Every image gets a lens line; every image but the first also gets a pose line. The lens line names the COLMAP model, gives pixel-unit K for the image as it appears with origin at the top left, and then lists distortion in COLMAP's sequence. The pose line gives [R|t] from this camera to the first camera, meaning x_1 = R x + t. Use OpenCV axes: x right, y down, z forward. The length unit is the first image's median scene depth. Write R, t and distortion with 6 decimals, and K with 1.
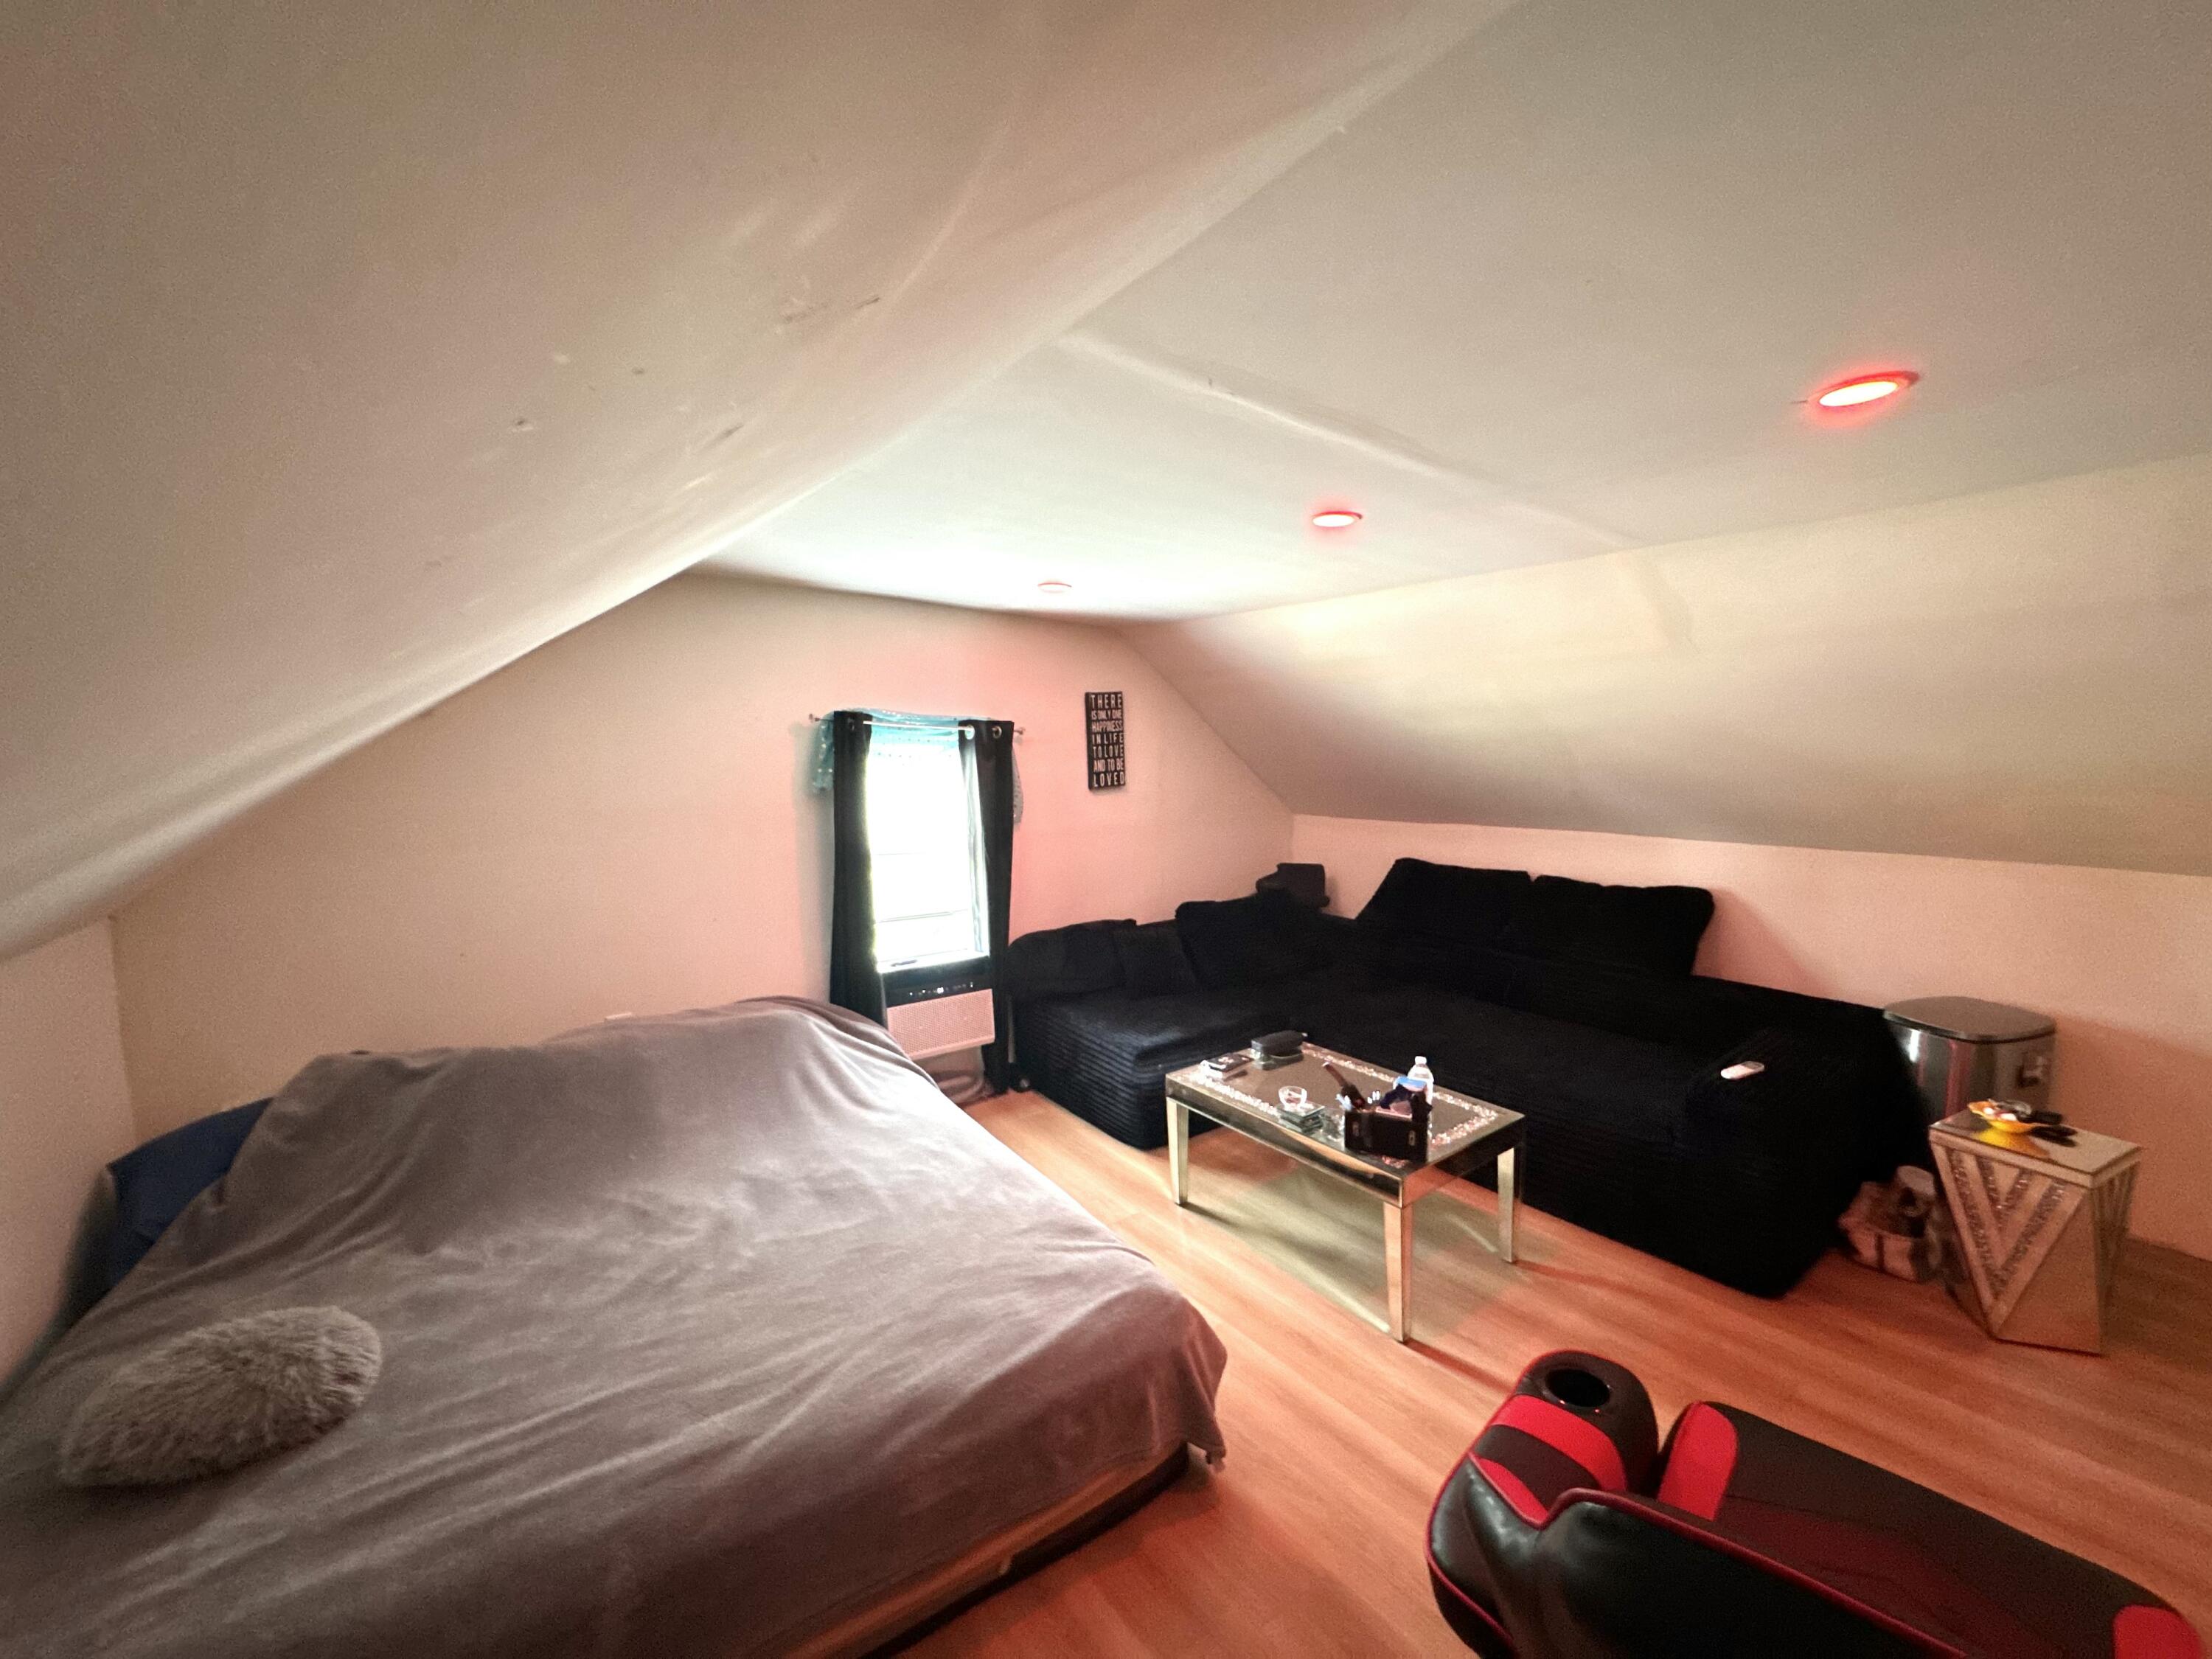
lens RADIAL K [[877.9, 0, 1097.7], [0, 877.9, 823.3], [0, 0, 1]] dist [0.001314, -0.000056]
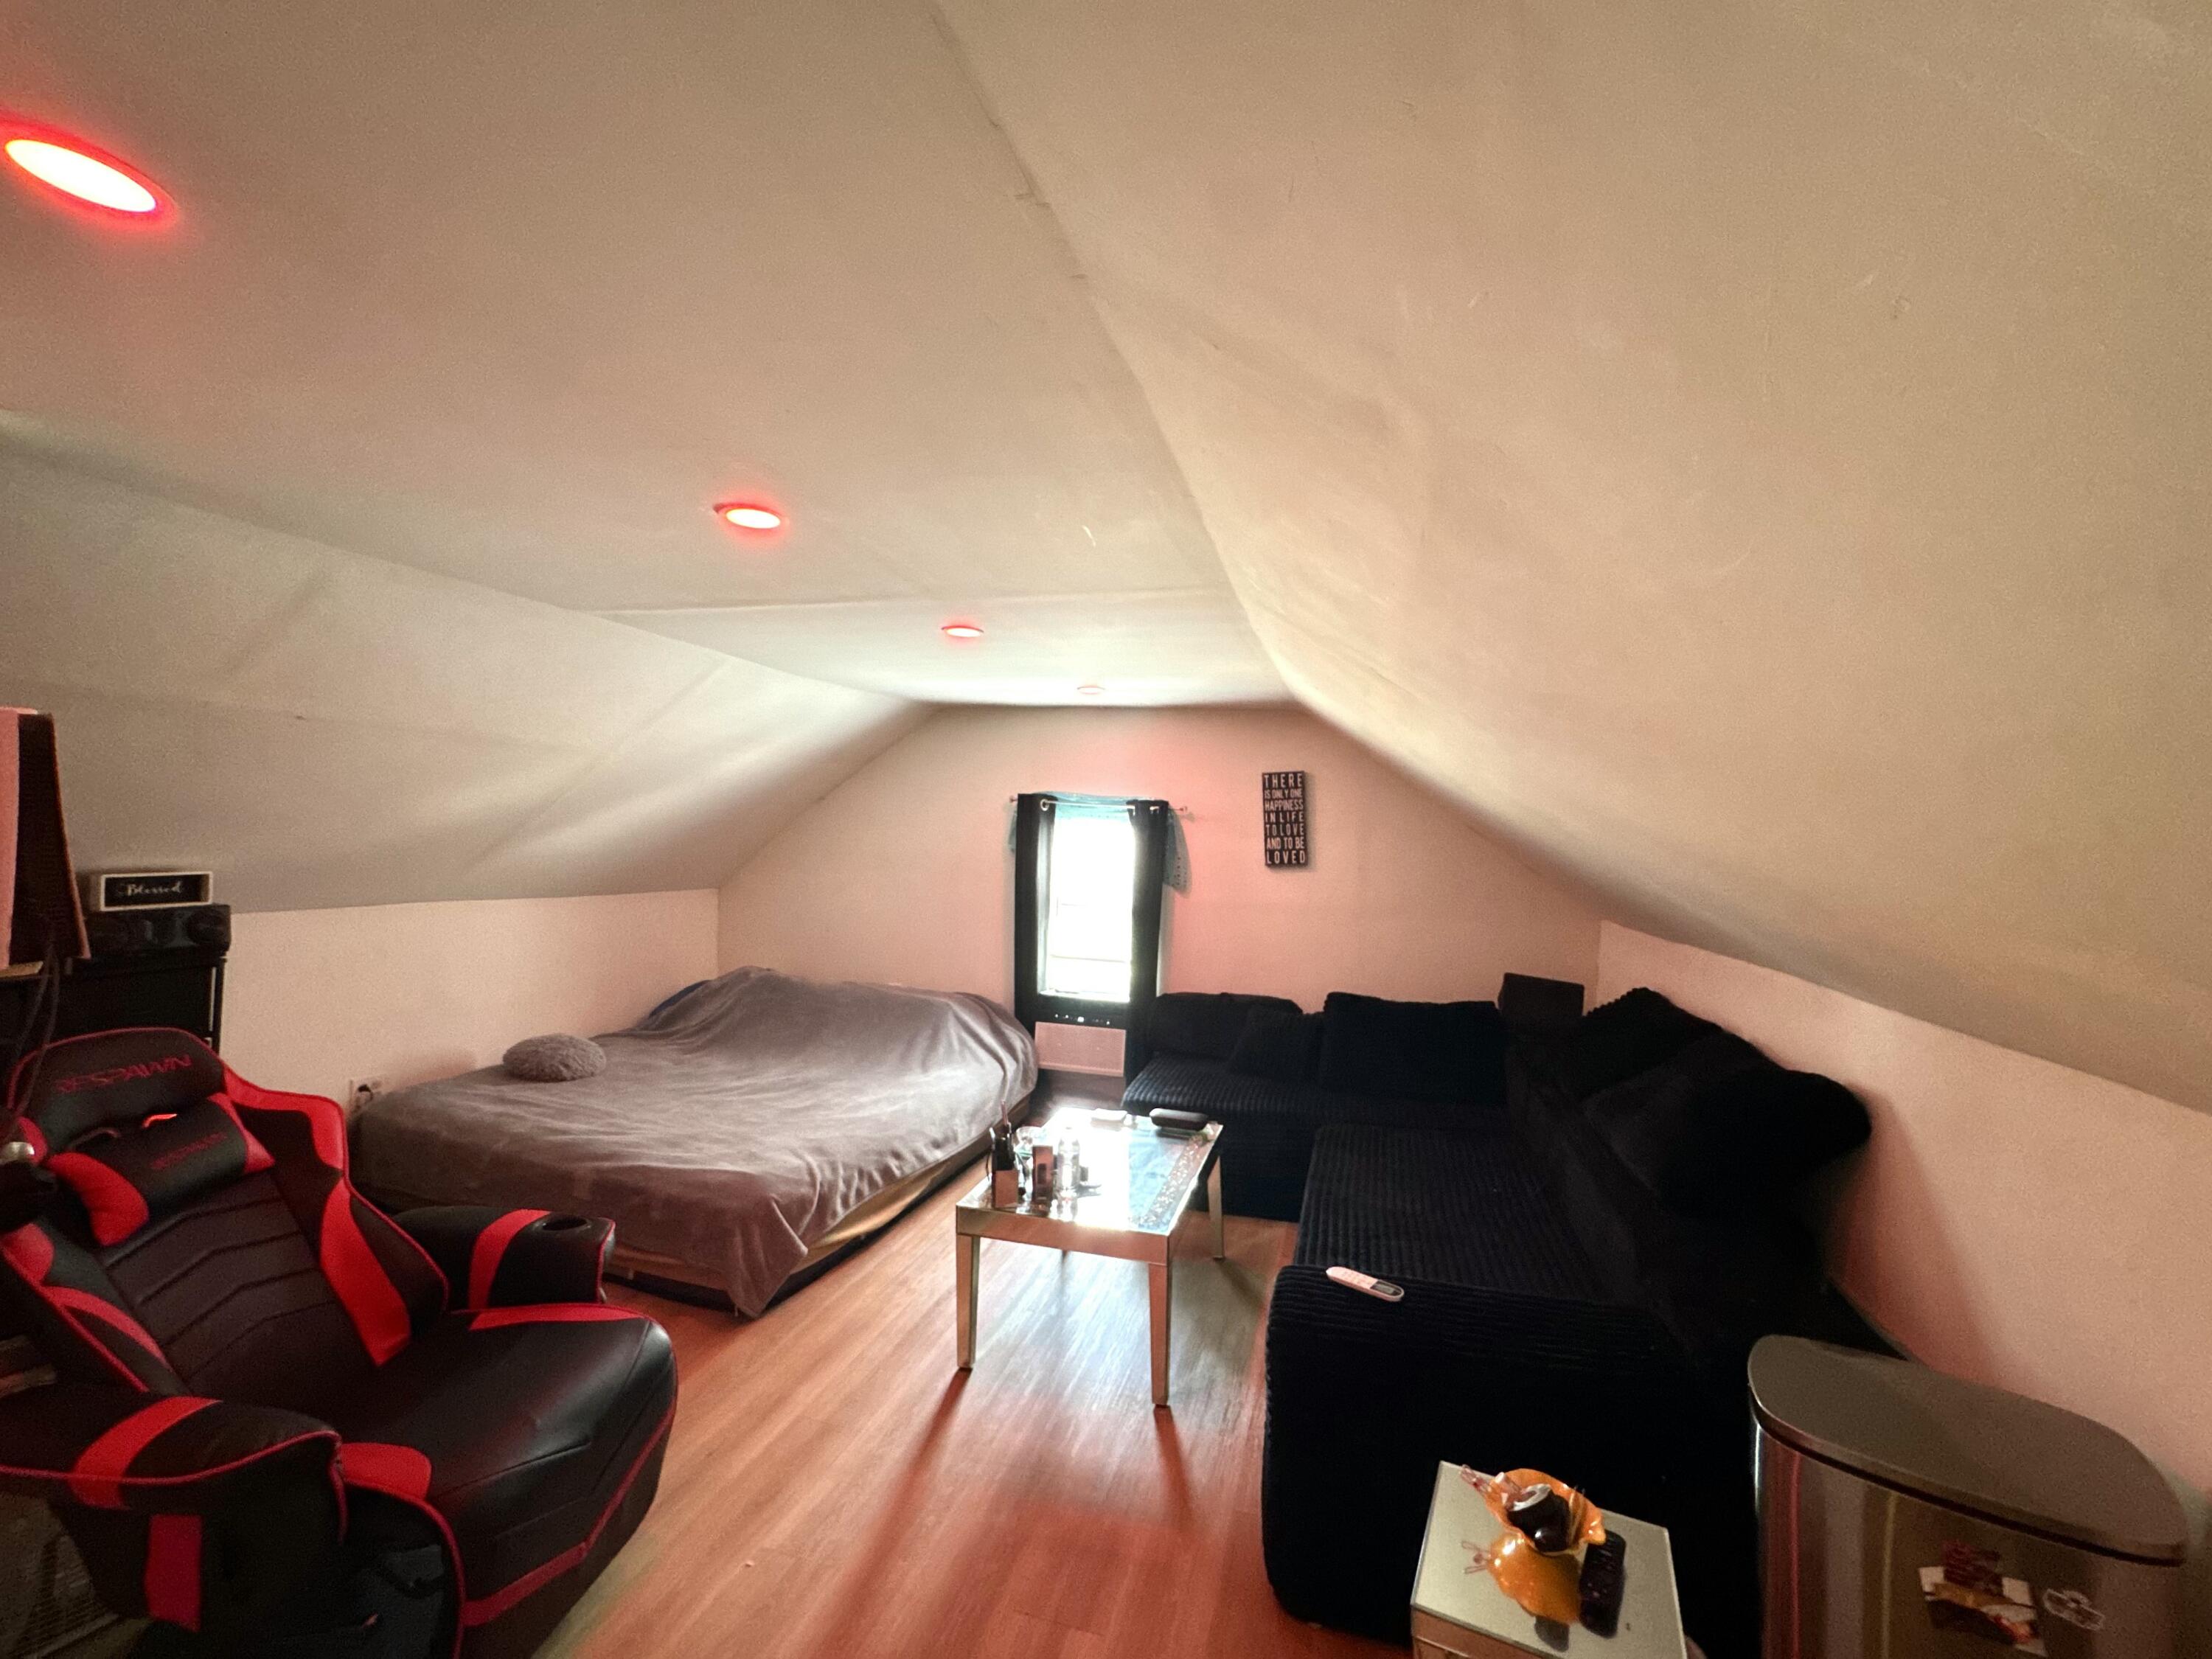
lens RADIAL K [[877.9, 0, 1088.5], [0, 877.9, 827.1], [0, 0, 1]] dist [0.001314, -0.000056]
pose [[0.597455, 0.018085, -0.801698, 0.727407], [-0.089670, 0.994982, -0.044380, -0.021168], [0.796873, 0.098403, 0.596079, 0.229861]]
